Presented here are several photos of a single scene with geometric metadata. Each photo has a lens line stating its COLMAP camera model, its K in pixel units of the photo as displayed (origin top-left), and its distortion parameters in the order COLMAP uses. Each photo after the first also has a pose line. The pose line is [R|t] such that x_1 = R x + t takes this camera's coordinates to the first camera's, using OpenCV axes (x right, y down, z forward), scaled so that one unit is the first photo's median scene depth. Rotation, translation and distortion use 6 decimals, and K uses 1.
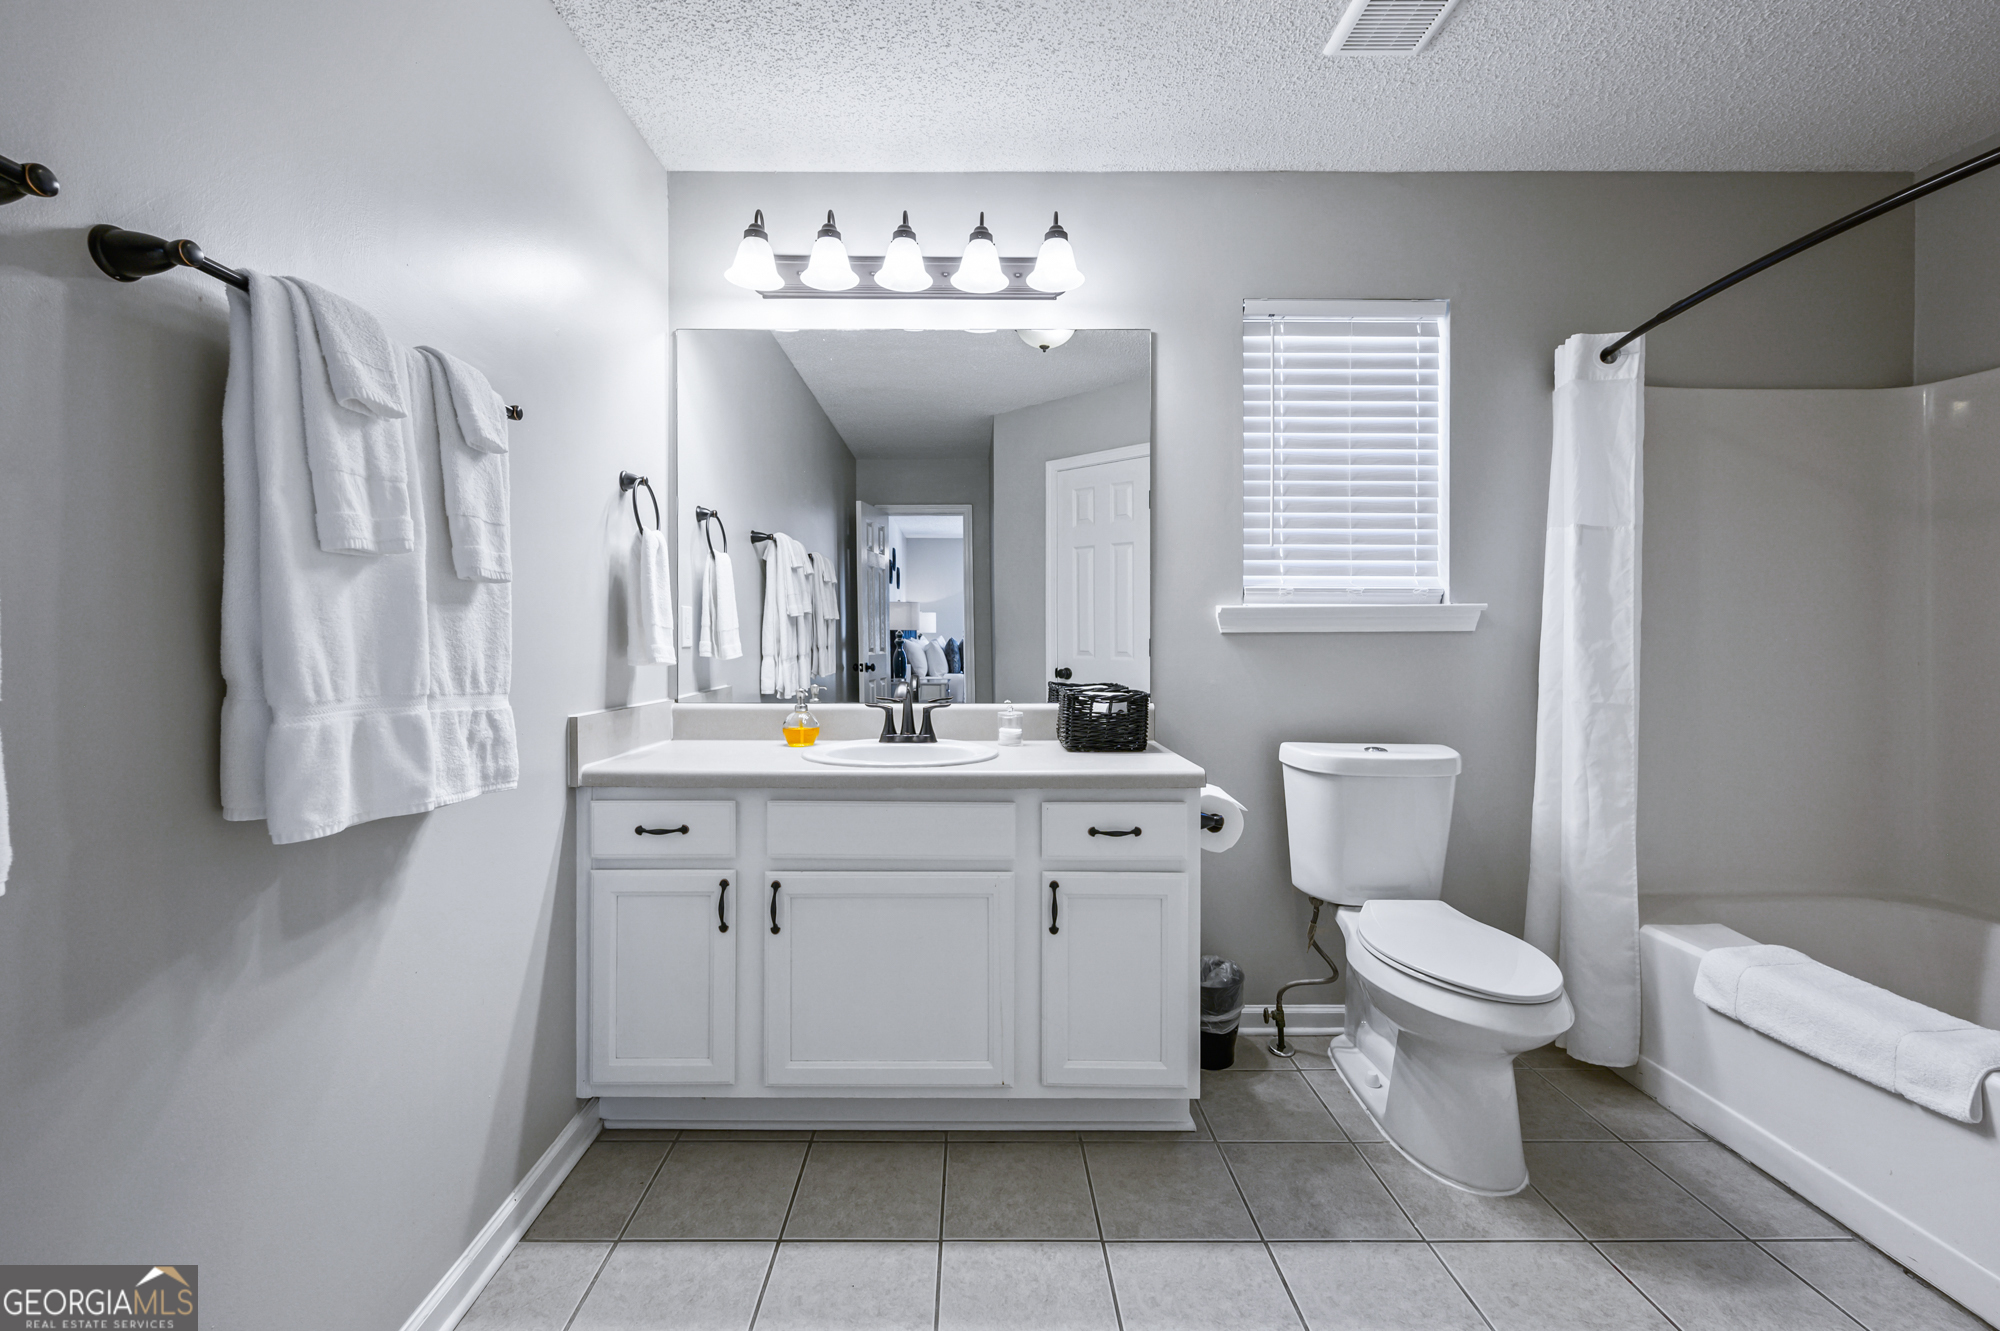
lens RADIAL K [[775.7, 0, 958.4], [0, 775.7, 644.7], [0, 0, 1]] dist [0.001452, -0.000118]
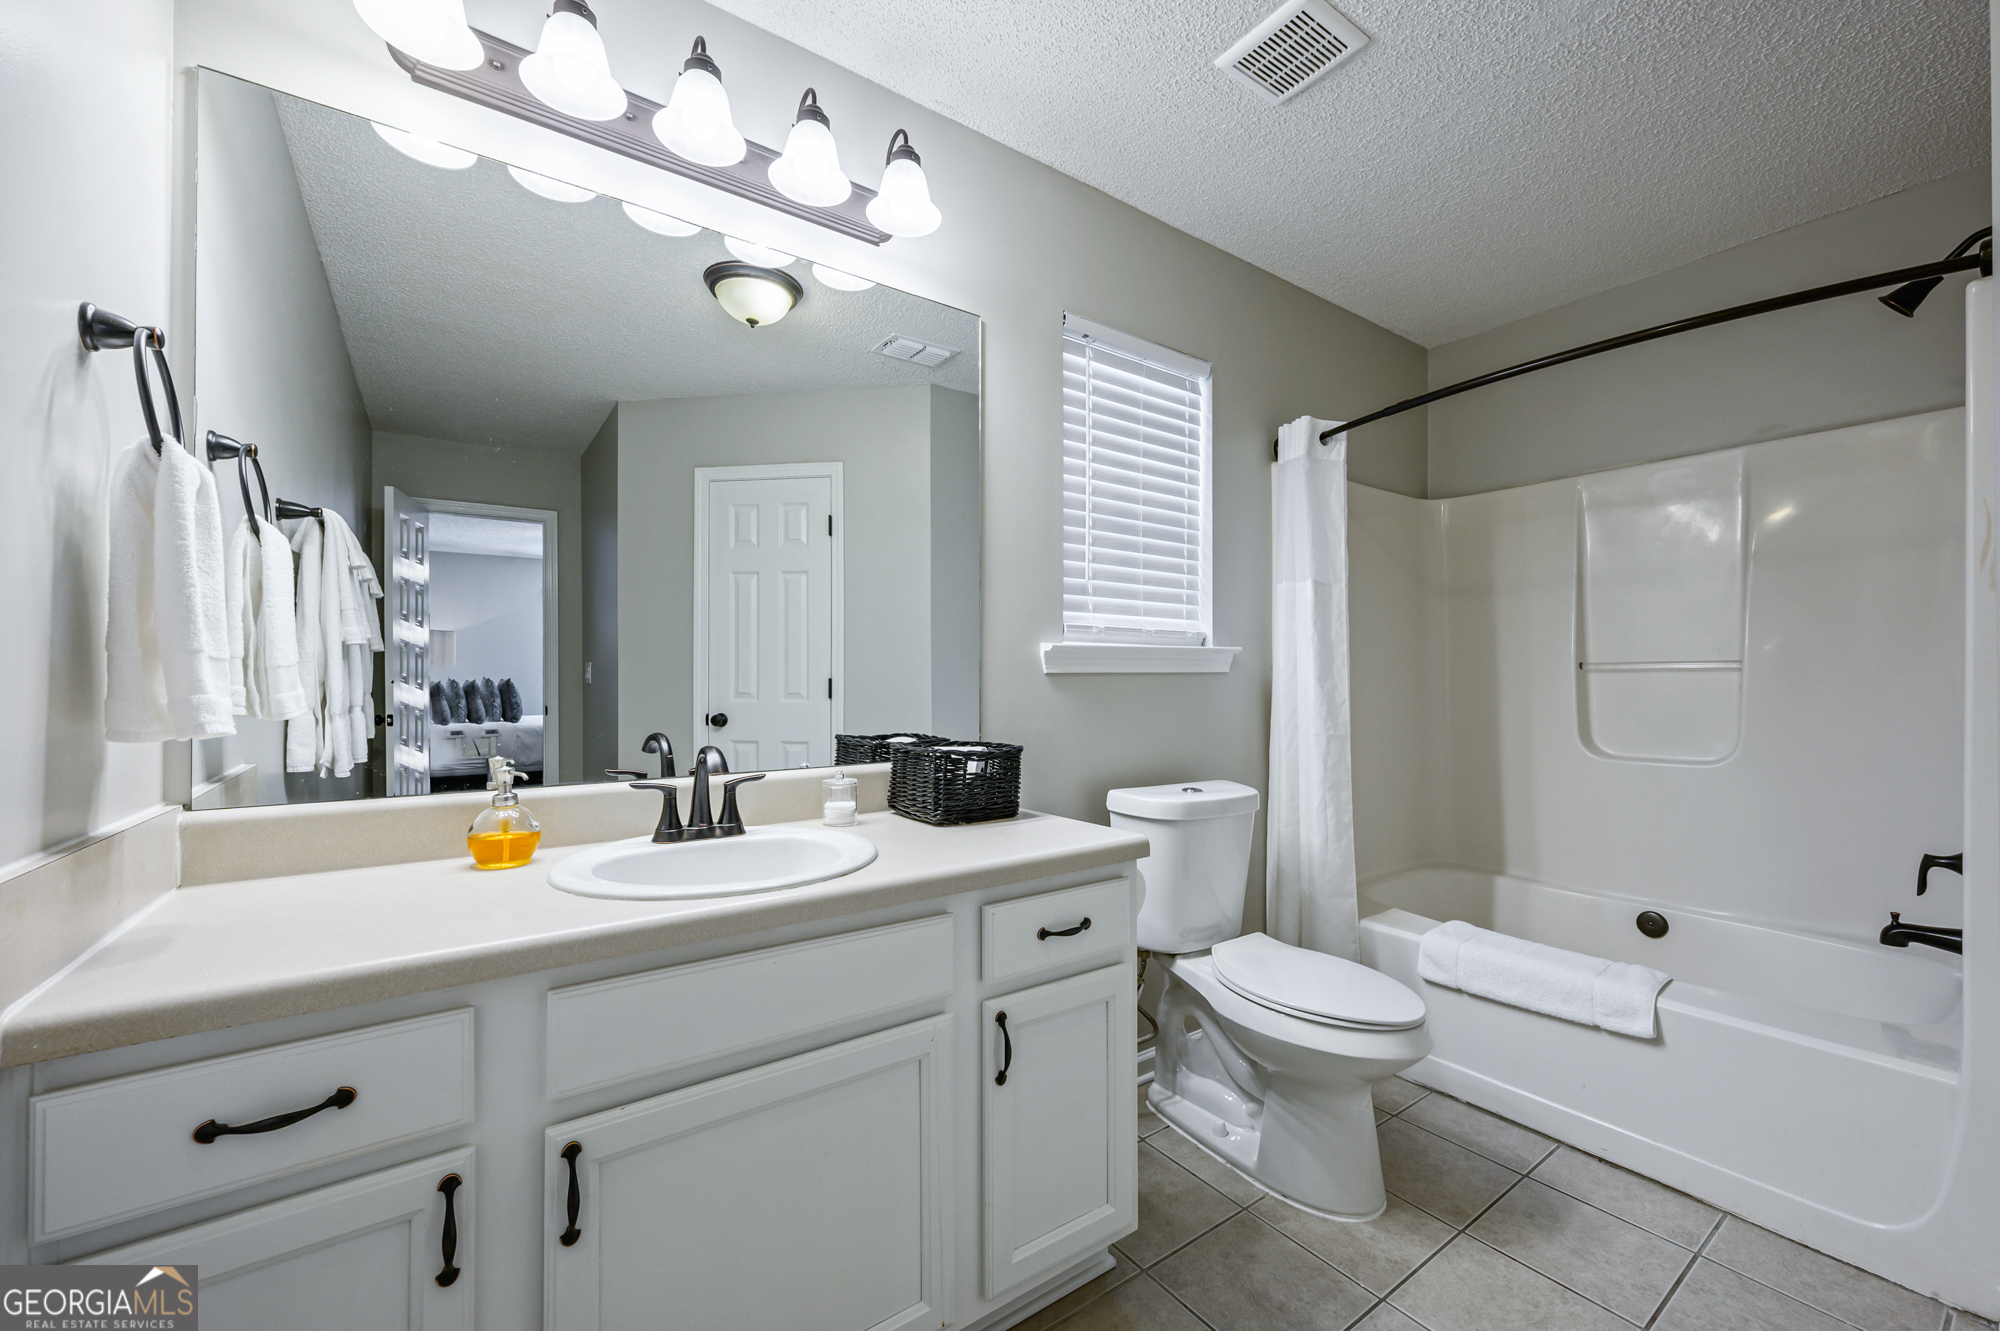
lens RADIAL K [[775.7, 0, 998.1], [0, 775.7, 673.9], [0, 0, 1]] dist [0.001452, -0.000118]
pose [[0.821764, 0.002201, 0.569823, -0.243324], [0.005714, 0.999910, -0.012103, -0.004312], [-0.569799, 0.013202, 0.821678, 0.324359]]
